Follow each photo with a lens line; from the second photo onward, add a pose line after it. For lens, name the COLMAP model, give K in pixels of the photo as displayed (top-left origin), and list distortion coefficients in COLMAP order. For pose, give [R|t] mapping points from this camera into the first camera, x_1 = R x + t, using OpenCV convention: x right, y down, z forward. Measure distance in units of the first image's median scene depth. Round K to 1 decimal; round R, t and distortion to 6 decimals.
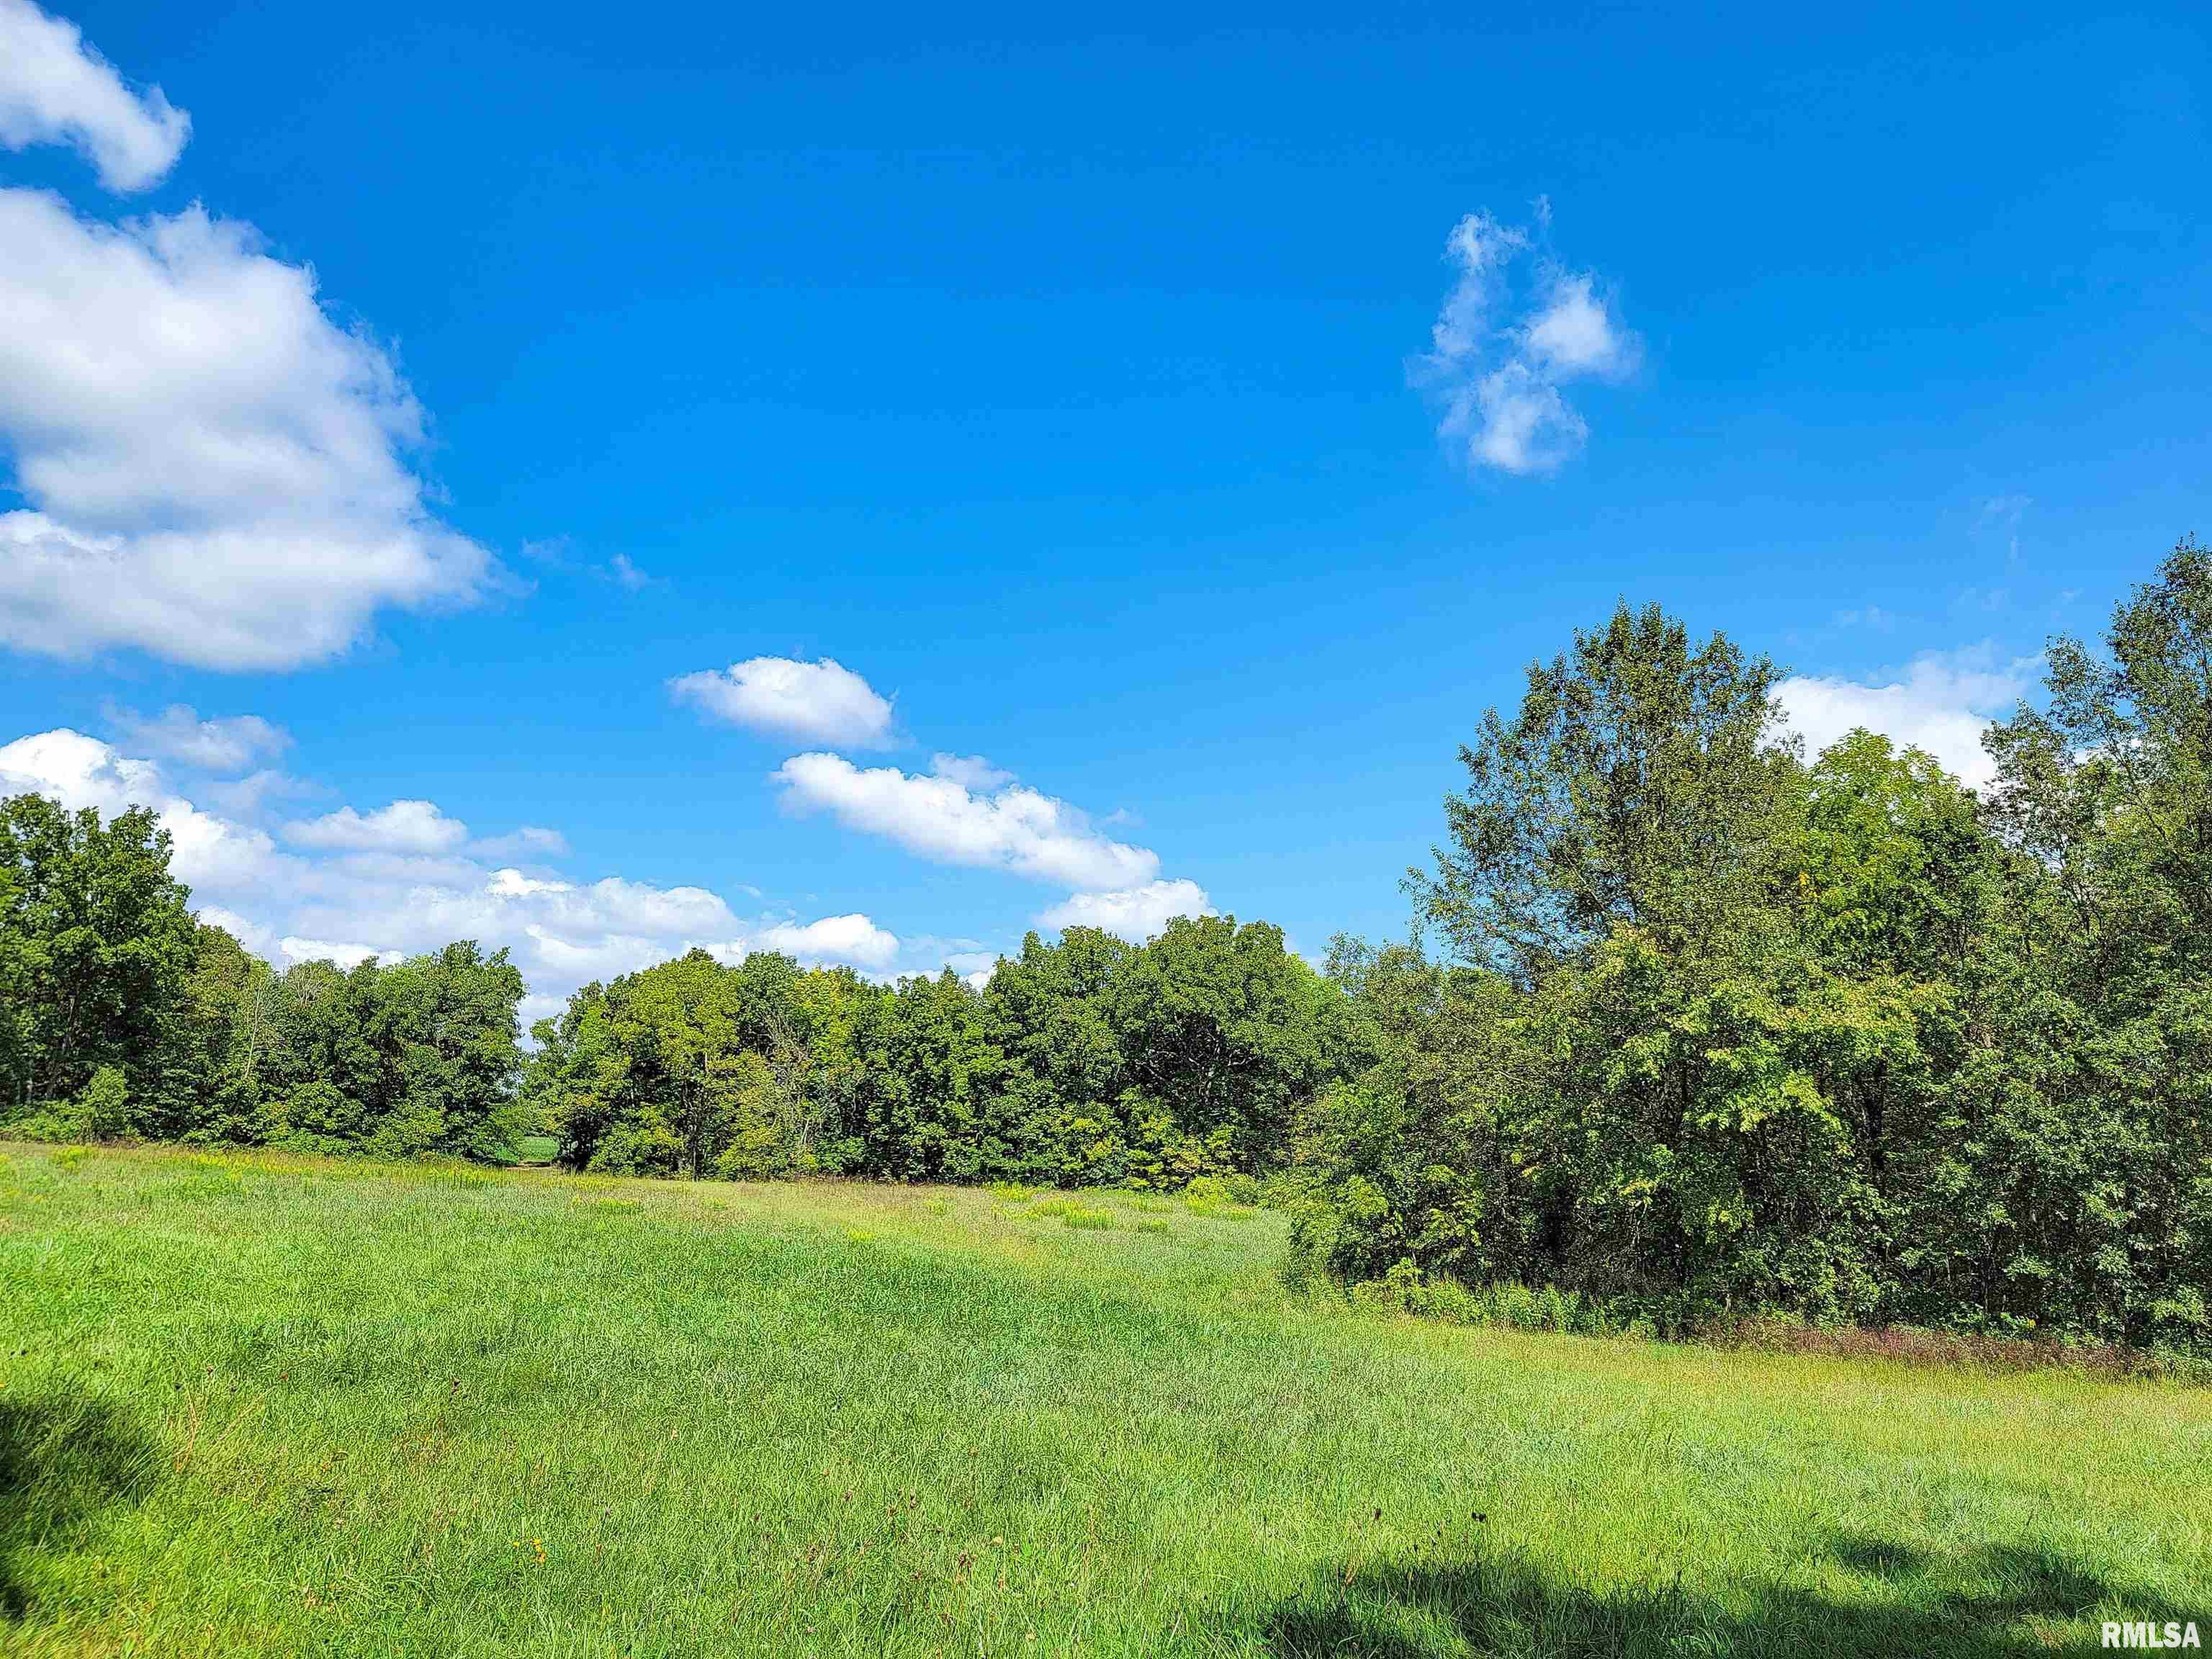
lens RADIAL K [[1539.0, 0, 1137.8], [0, 1539.0, 845.0], [0, 0, 1]] dist [0.091711, -0.065426]
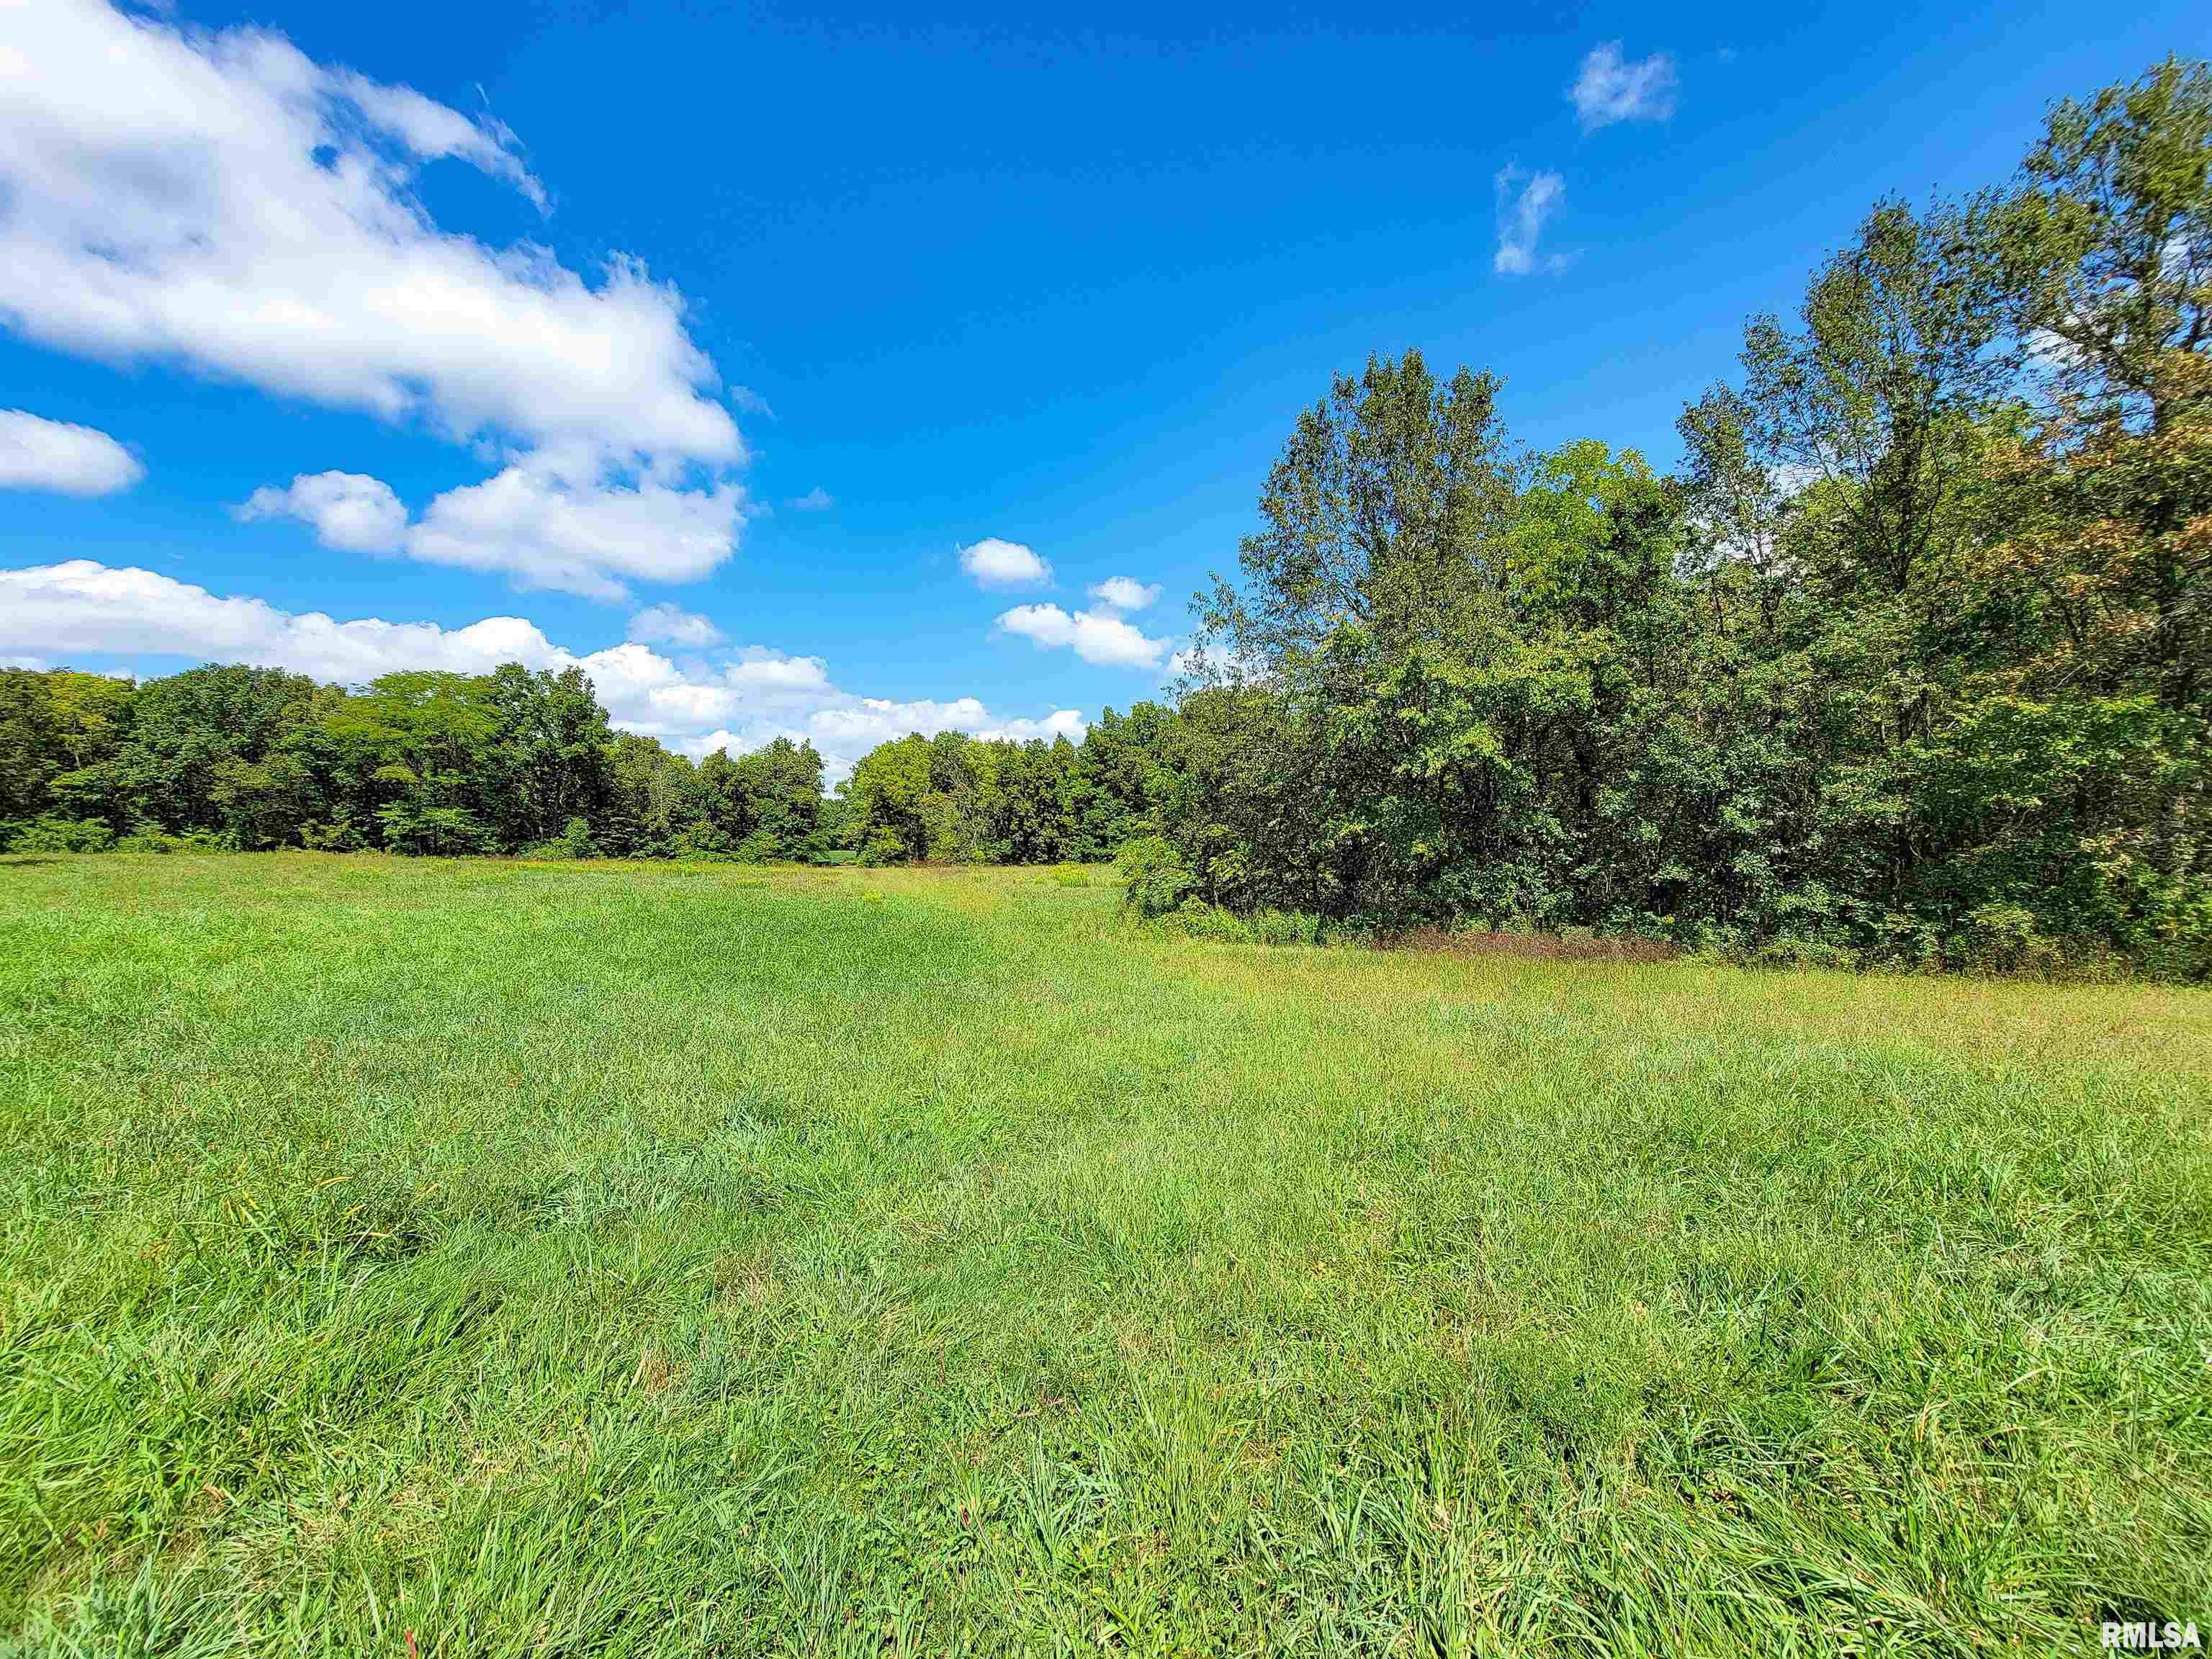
lens RADIAL K [[927.6, 0, 1098.7], [0, 927.6, 841.1], [0, 0, 1]] dist [0.001783, 0.000143]
pose [[0.988237, -0.050776, -0.144257, 0.213816], [0.077073, 0.980084, 0.183016, 0.075226], [0.132091, -0.191981, 0.972469, 0.247844]]
